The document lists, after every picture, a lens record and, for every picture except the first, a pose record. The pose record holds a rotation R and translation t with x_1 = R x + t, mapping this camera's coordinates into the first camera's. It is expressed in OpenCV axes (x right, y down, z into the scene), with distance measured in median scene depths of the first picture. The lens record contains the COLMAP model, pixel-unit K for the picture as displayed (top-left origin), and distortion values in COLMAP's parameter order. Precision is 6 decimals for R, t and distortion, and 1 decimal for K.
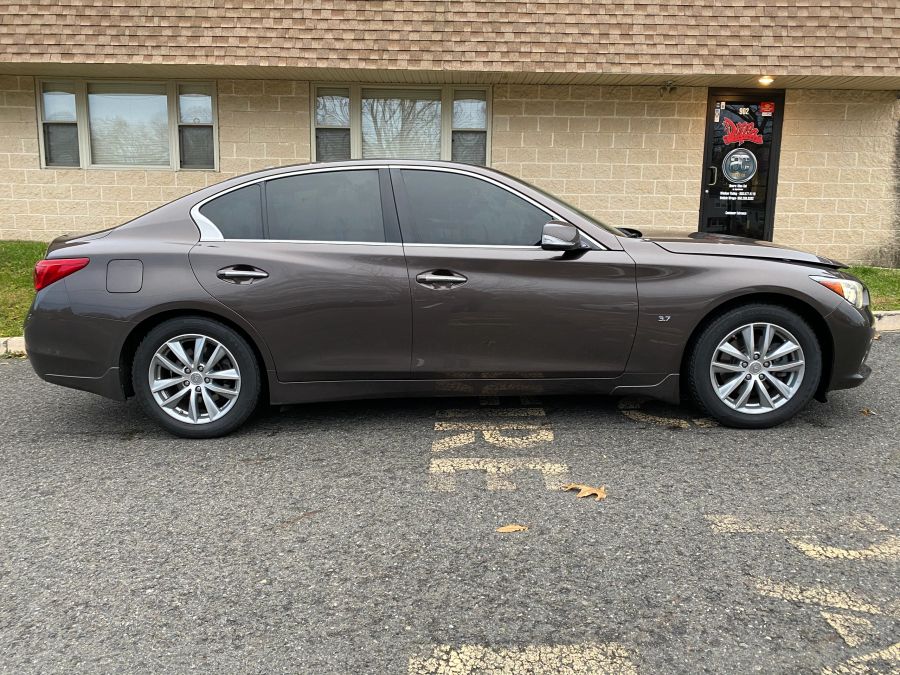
lens RADIAL K [[705.3, 0, 451.7], [0, 705.3, 332.1], [0, 0, 1]] dist [0.025897, -0.028238]
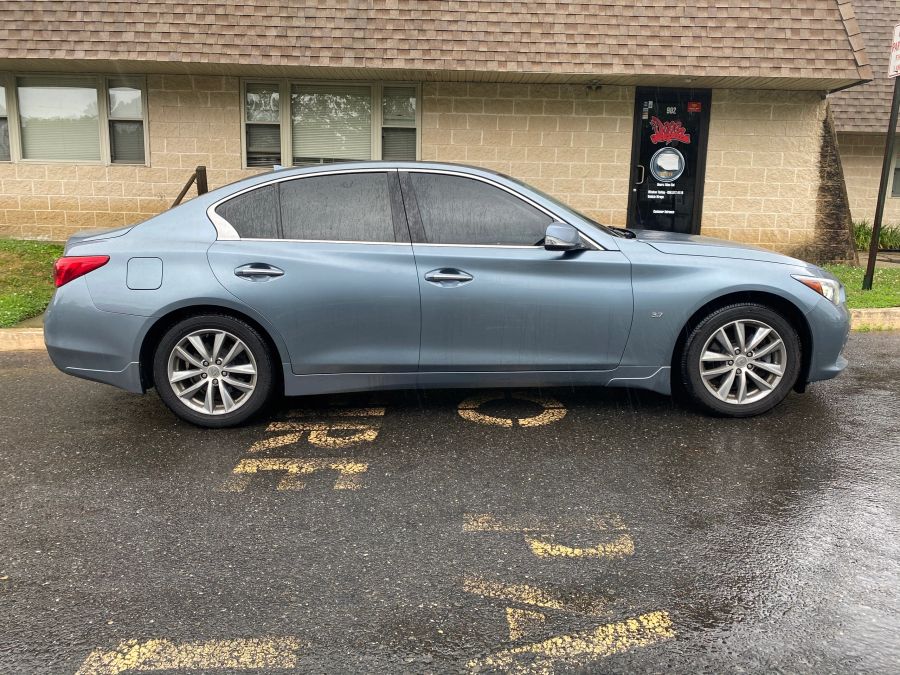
lens RADIAL K [[707.9, 0, 453.8], [0, 707.9, 334.7], [0, 0, 1]] dist [0.022426, -0.026344]
pose [[0.999951, 0.004643, 0.008753, 0.106425], [-0.004777, 0.999871, 0.015354, -0.007447], [-0.008680, -0.015395, 0.999844, -0.014116]]
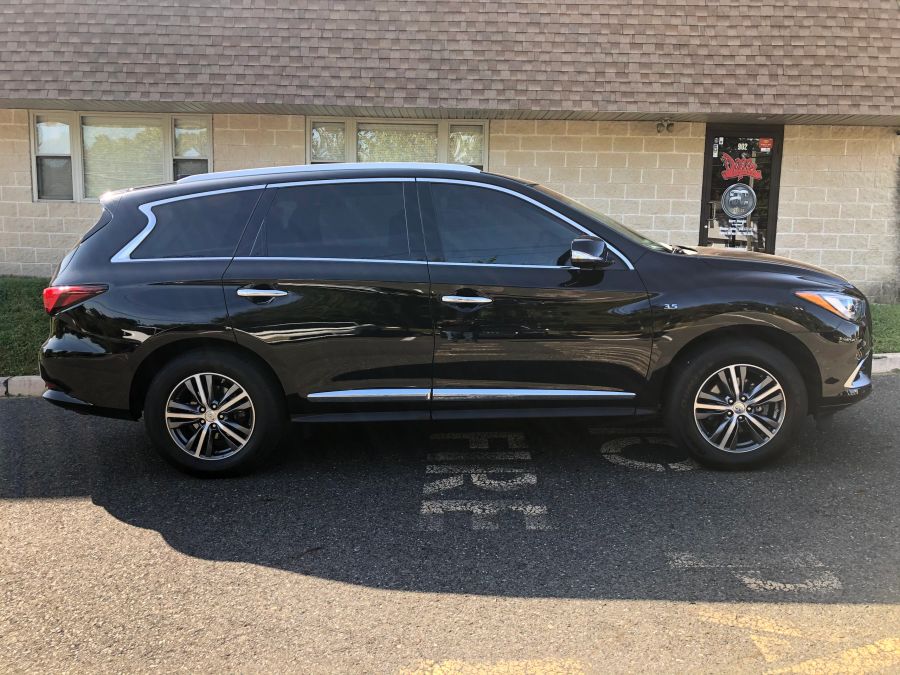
lens RADIAL K [[764.2, 0, 448.9], [0, 764.2, 332.2], [0, 0, 1]] dist [0.018493, -0.011212]
pose [[0.999990, 0.003266, -0.003001, 0.005767], [-0.003367, 0.999402, -0.034413, -0.015223], [0.002887, 0.034423, 0.999403, -0.072224]]
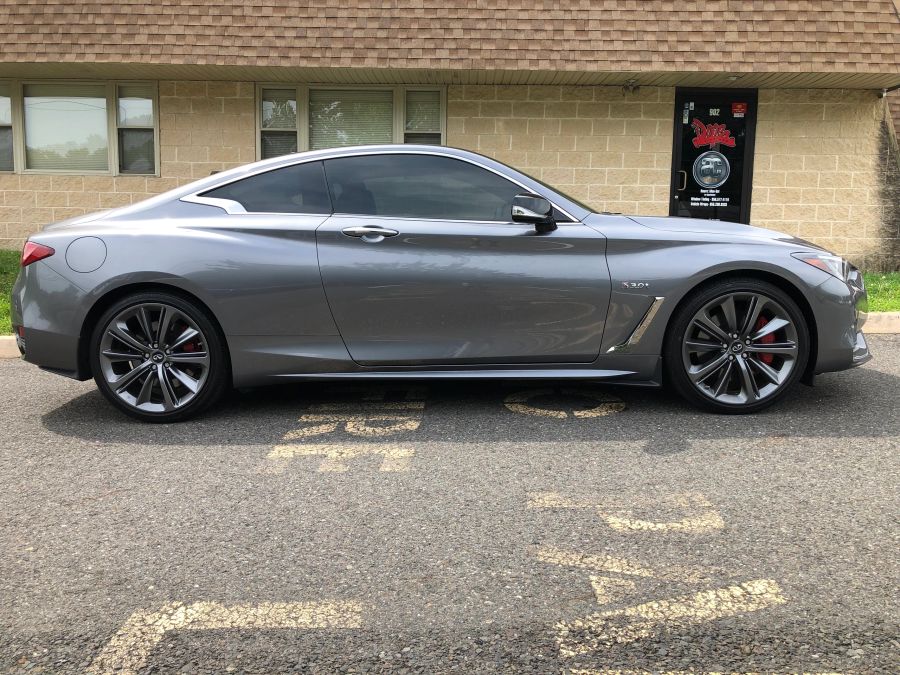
lens RADIAL K [[764.2, 0, 447.7], [0, 764.2, 332.1], [0, 0, 1]] dist [0.018493, -0.011212]
pose [[0.999839, 0.002437, -0.017788, 0.086178], [-0.003220, 0.999022, -0.044109, 0.028757], [0.017663, 0.044159, 0.998868, -0.009816]]
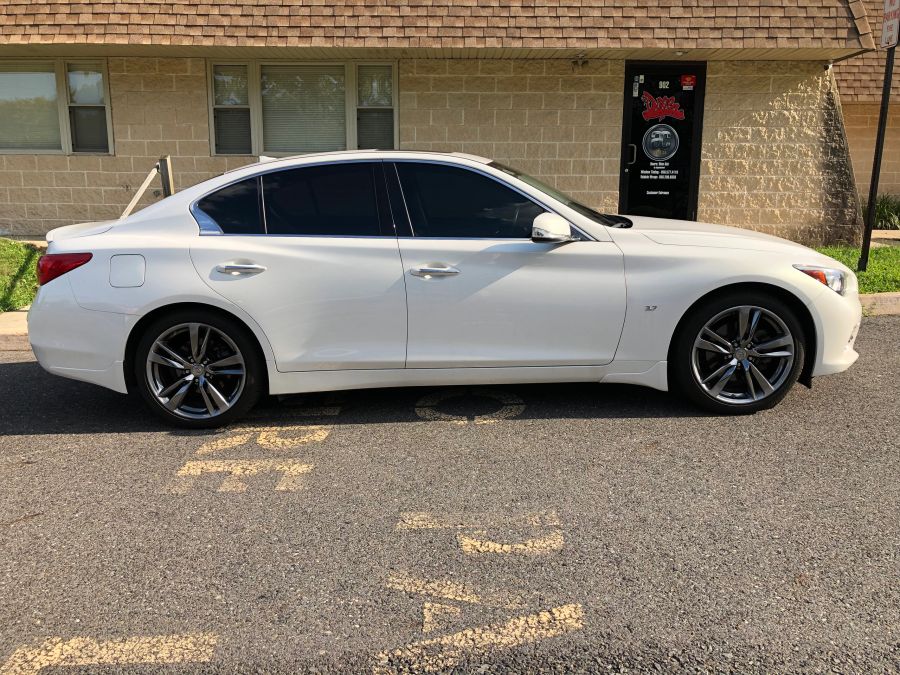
lens RADIAL K [[764.2, 0, 452.9], [0, 764.2, 334.9], [0, 0, 1]] dist [0.018493, -0.011212]
pose [[0.999925, -0.012231, -0.000458, 0.140624], [0.012239, 0.999496, 0.029299, -0.011830], [0.000099, -0.029302, 0.999571, -0.039511]]
